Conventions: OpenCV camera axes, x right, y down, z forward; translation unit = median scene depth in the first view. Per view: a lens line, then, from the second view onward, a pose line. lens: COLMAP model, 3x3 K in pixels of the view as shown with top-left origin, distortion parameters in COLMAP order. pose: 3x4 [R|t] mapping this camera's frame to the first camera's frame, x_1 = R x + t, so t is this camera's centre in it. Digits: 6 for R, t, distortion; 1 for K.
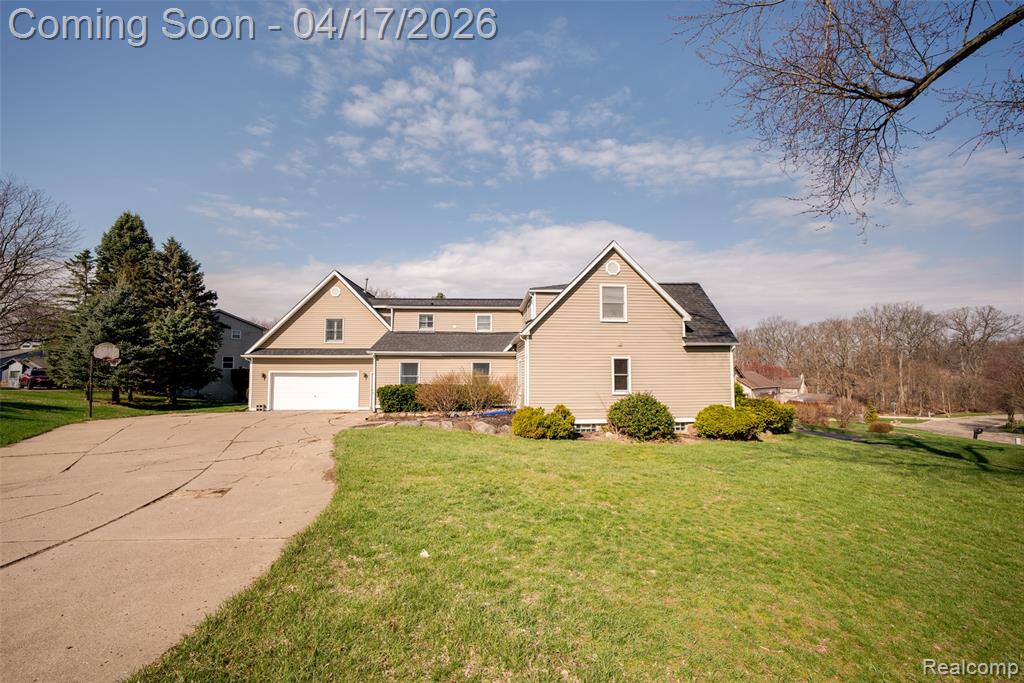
lens RADIAL K [[431.6, 0, 514.0], [0, 431.6, 342.8], [0, 0, 1]] dist [-0.002121, 0.000238]
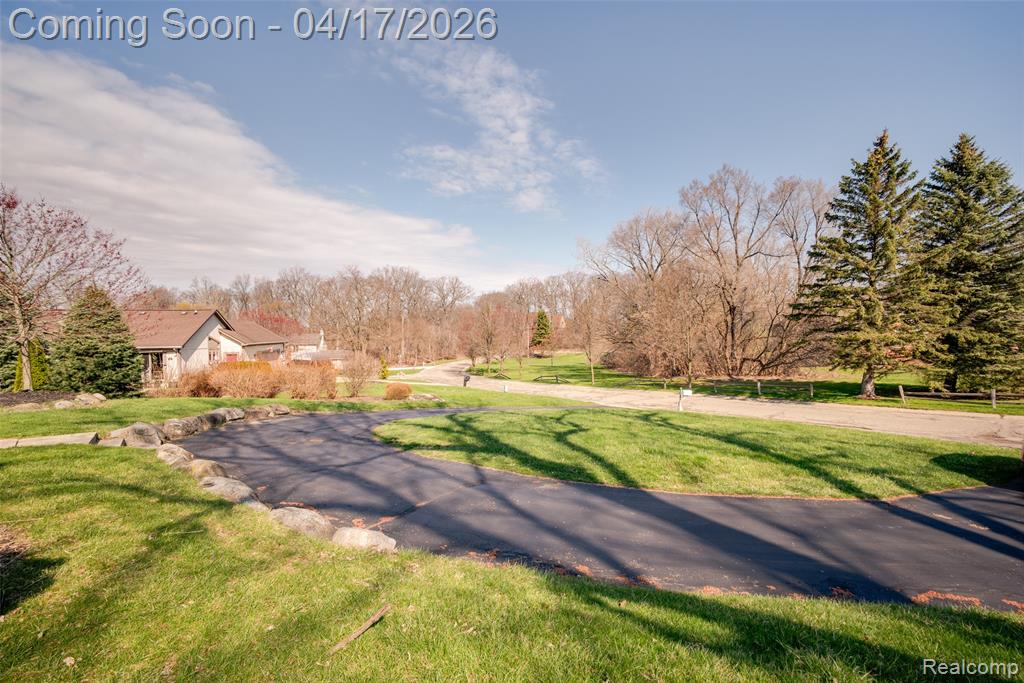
lens RADIAL K [[431.6, 0, 514.0], [0, 431.6, 342.8], [0, 0, 1]] dist [-0.002121, 0.000238]
pose [[0.546092, -0.027595, 0.837271, 0.117675], [-0.049689, 0.996631, 0.065256, 0.019918], [-0.836251, -0.077239, 0.542880, 0.151243]]
